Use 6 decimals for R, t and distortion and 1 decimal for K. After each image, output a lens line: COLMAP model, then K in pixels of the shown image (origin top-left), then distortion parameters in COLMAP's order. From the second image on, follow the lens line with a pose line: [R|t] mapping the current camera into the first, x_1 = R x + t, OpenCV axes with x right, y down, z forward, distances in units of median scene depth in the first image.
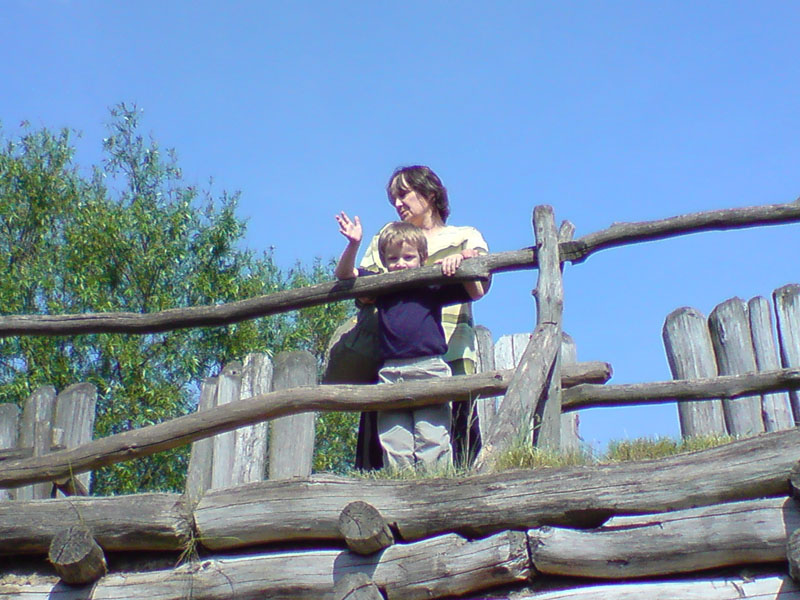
lens RADIAL K [[1576.7, 0, 399.3], [0, 1576.7, 302.1], [0, 0, 1]] dist [0.008790, 0.000000]
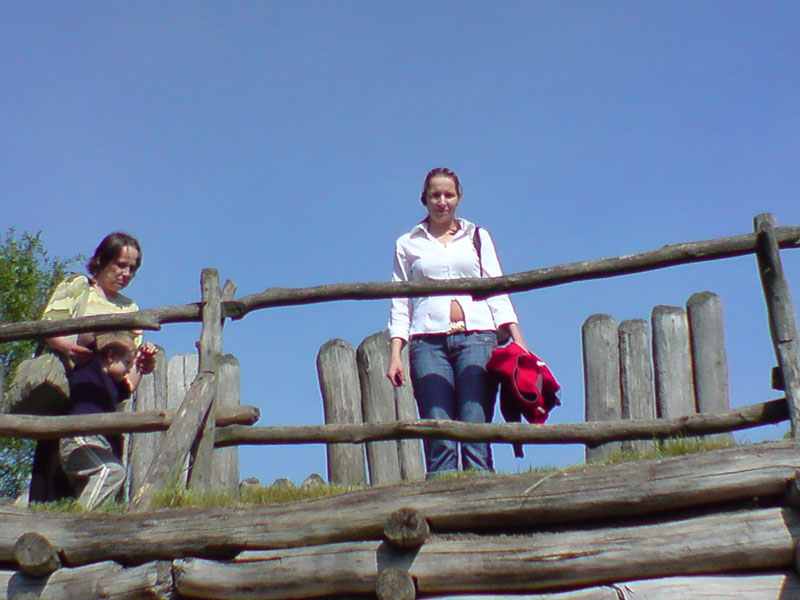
lens RADIAL K [[1576.7, 0, 399.6], [0, 1576.7, 297.7], [0, 0, 1]] dist [0.008790, 0.000000]
pose [[0.980033, 0.054786, 0.191139, 0.008677], [-0.060808, 0.997816, 0.025780, -0.098029], [-0.189309, -0.036888, 0.981224, -0.216832]]
